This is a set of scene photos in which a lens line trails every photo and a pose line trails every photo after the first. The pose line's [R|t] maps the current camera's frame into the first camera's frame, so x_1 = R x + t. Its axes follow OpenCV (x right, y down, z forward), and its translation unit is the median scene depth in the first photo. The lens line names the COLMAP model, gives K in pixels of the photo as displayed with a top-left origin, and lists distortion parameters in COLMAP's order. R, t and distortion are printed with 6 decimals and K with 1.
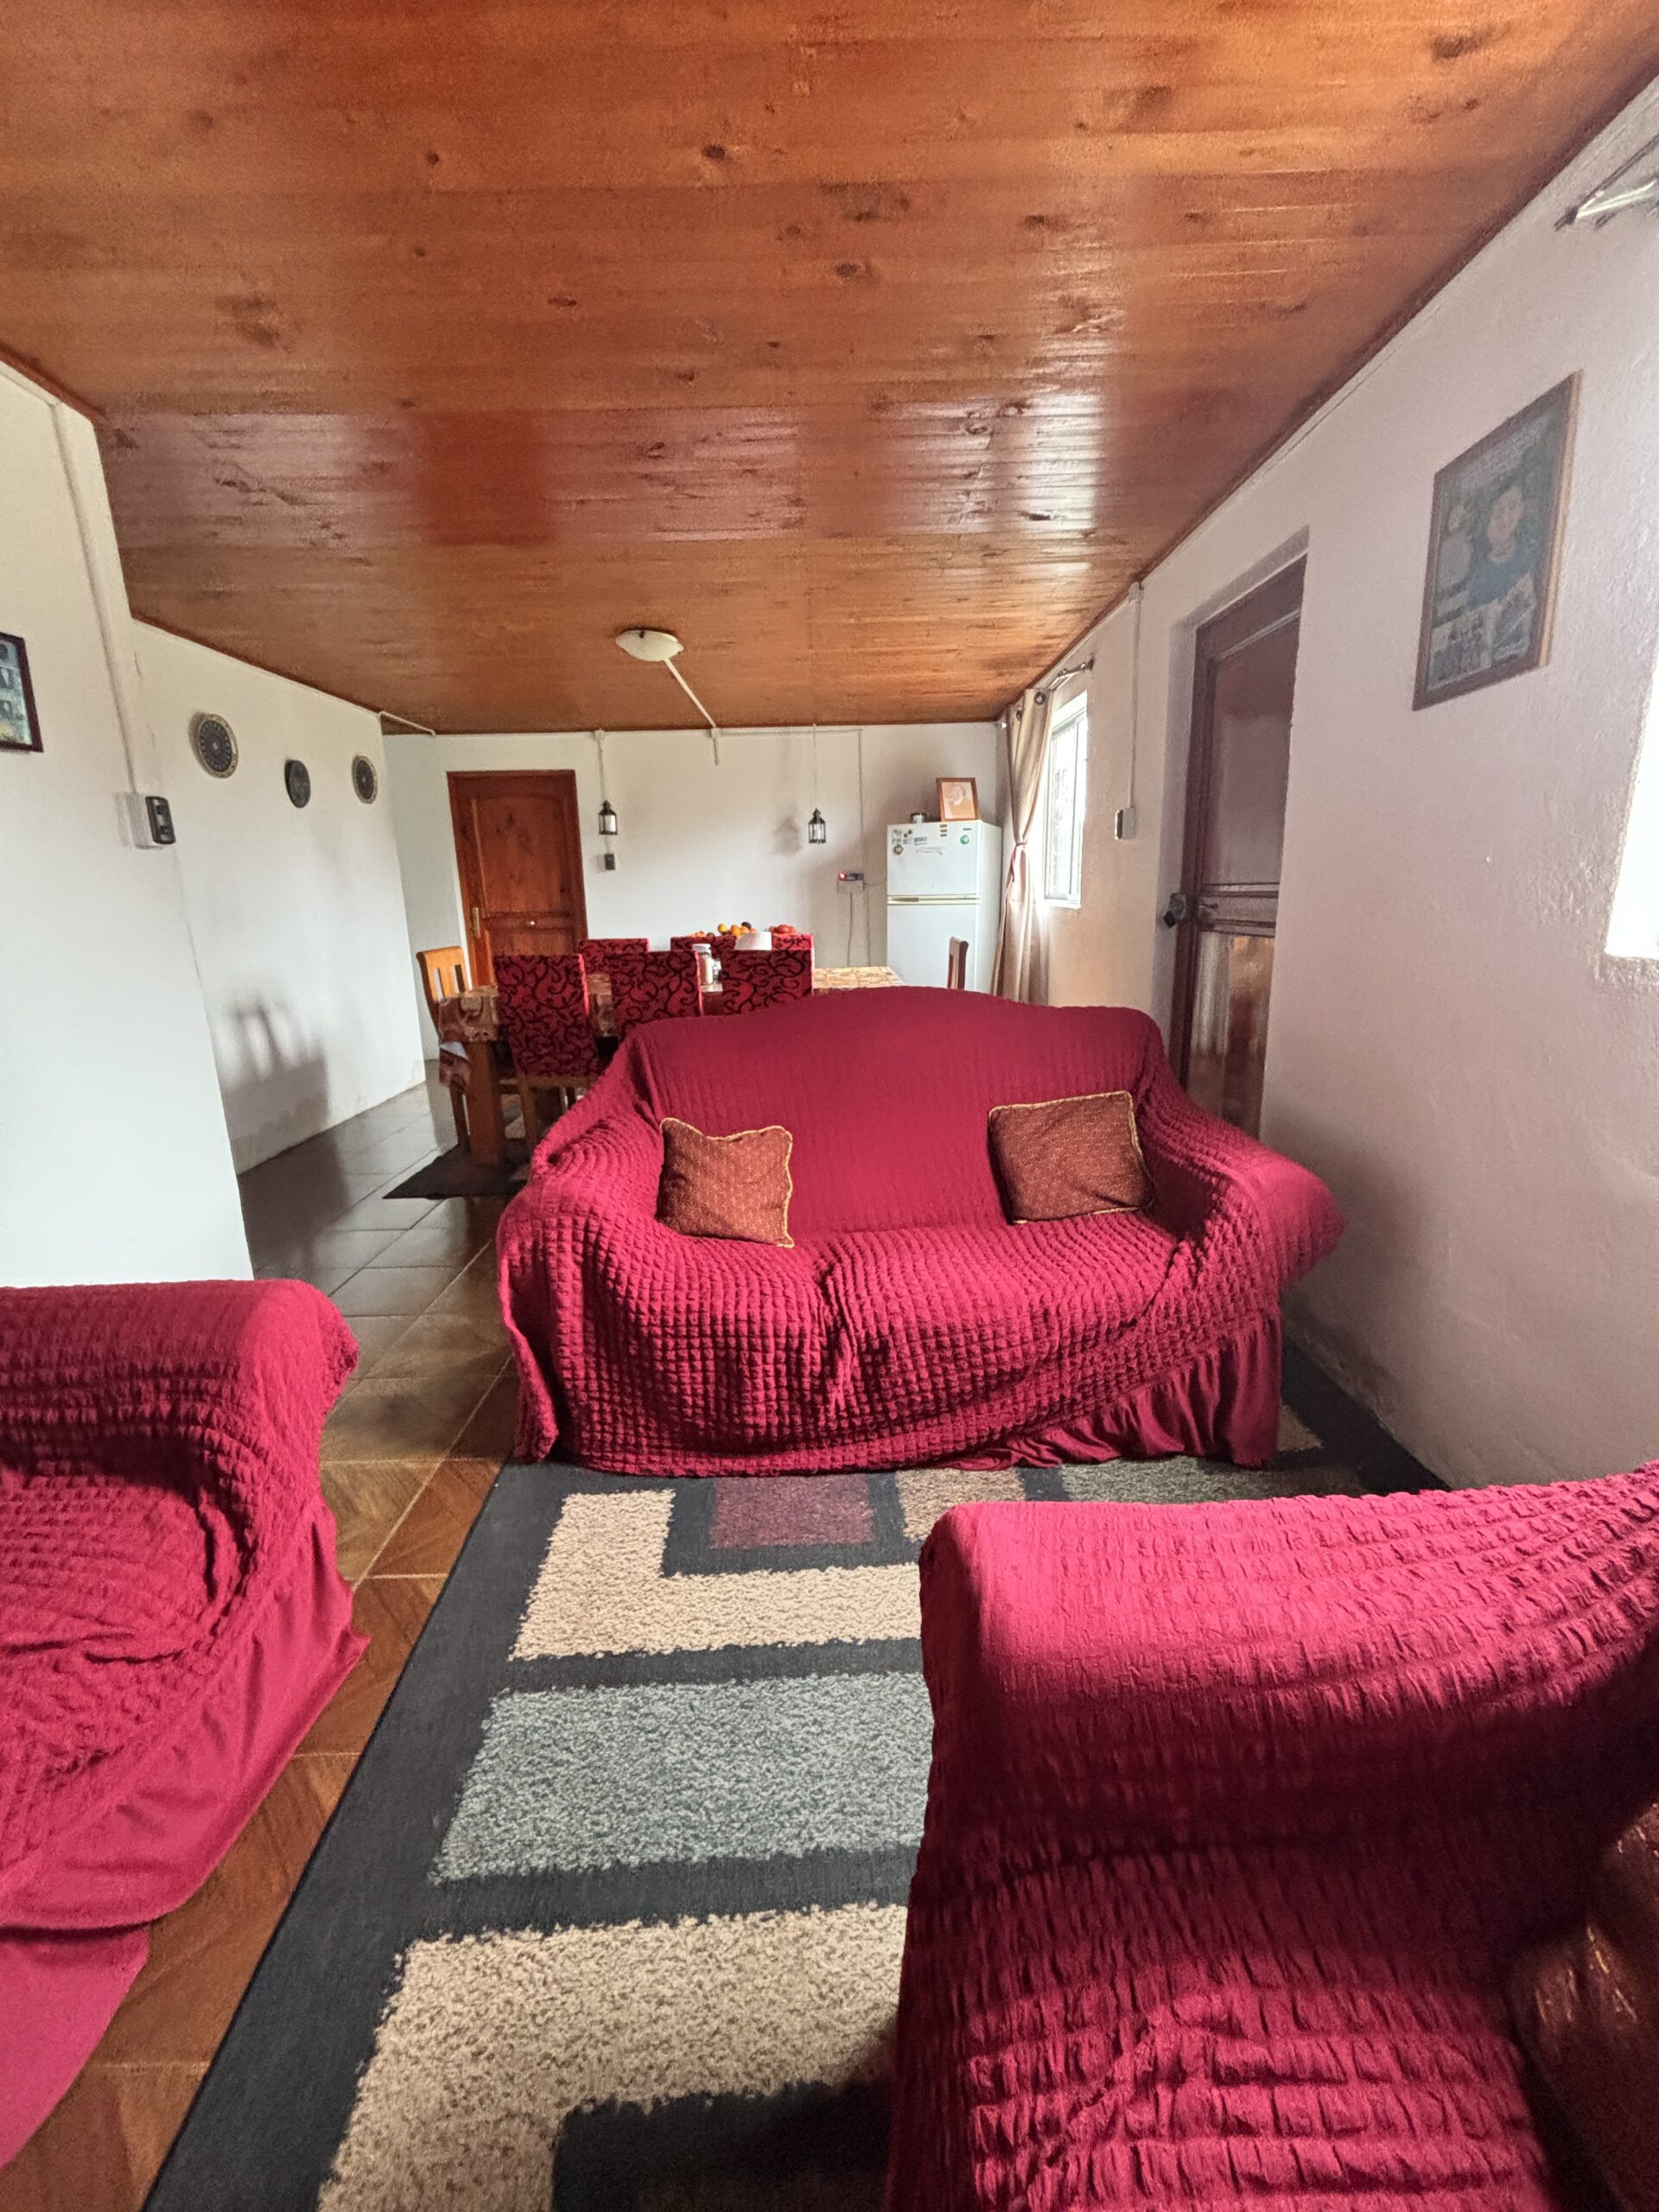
lens RADIAL K [[896.7, 0, 826.2], [0, 896.7, 1106.4], [0, 0, 1]] dist [-0.003392, 0.000179]
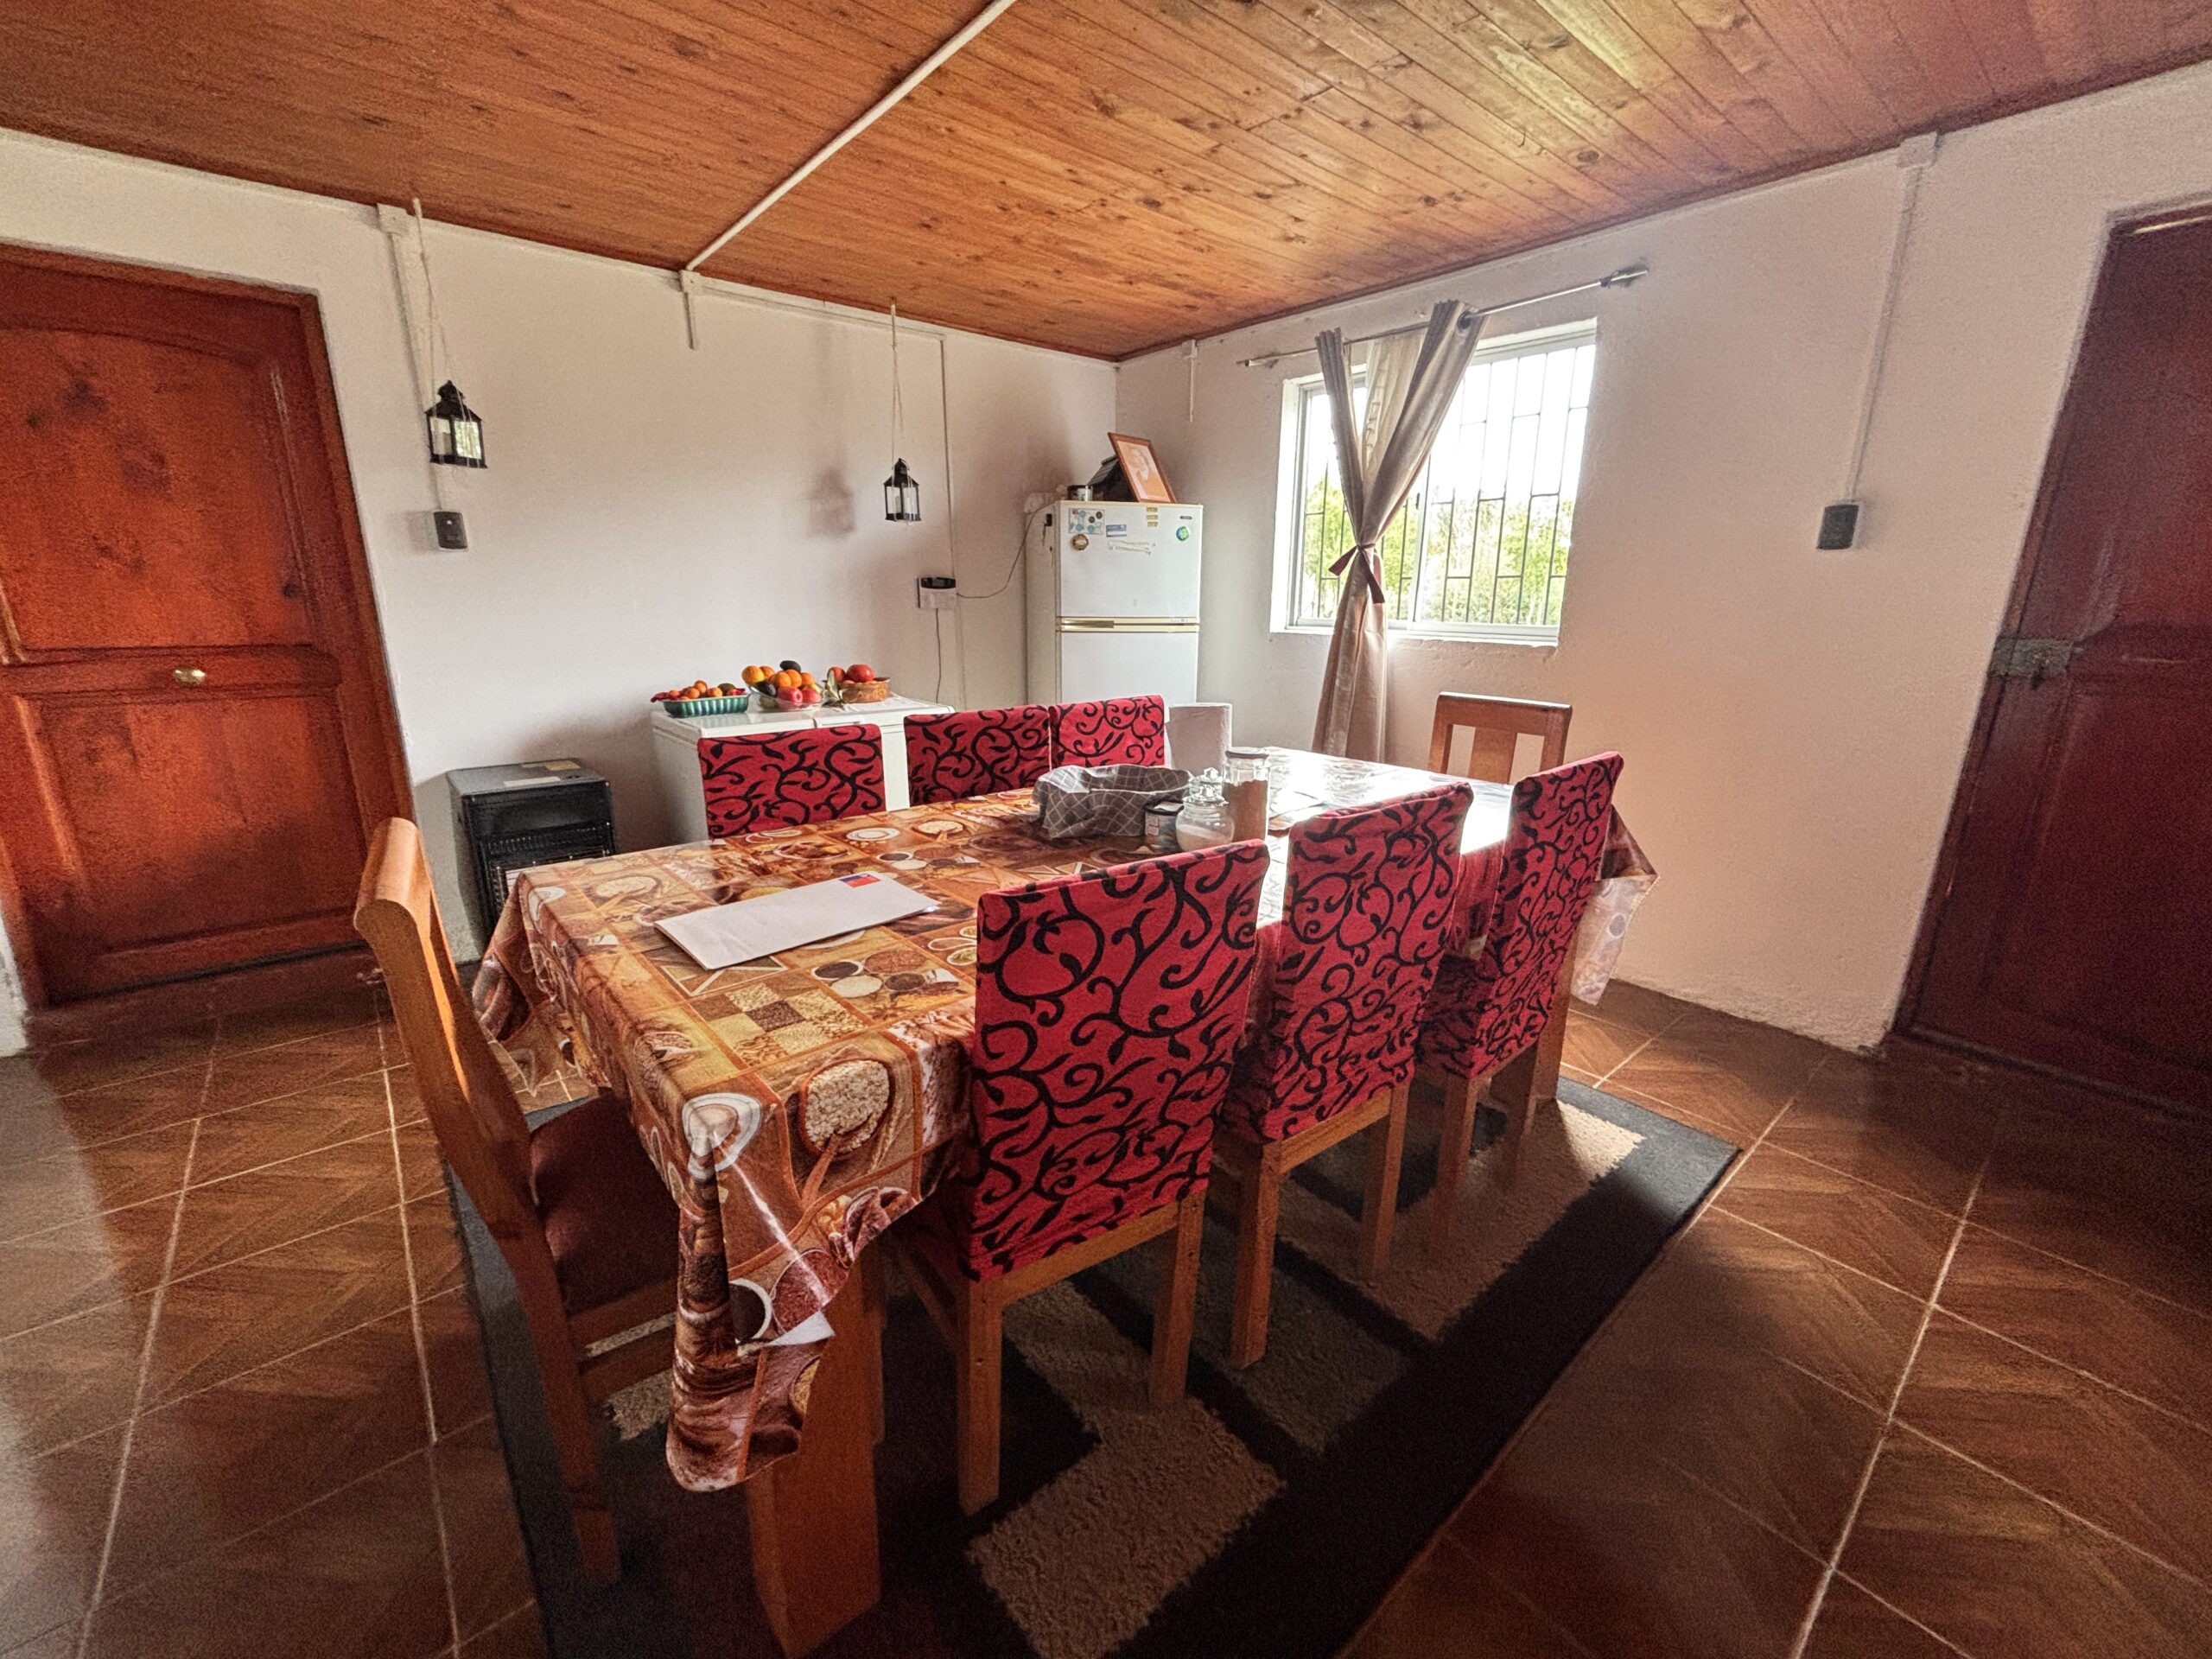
lens RADIAL K [[896.7, 0, 1100.5], [0, 896.7, 828.5], [0, 0, 1]] dist [-0.003392, 0.000179]
pose [[0.772286, -0.138064, 0.620091, -0.296966], [0.128517, 0.989870, 0.060336, -0.118192], [-0.622139, 0.033095, 0.782207, 0.481946]]
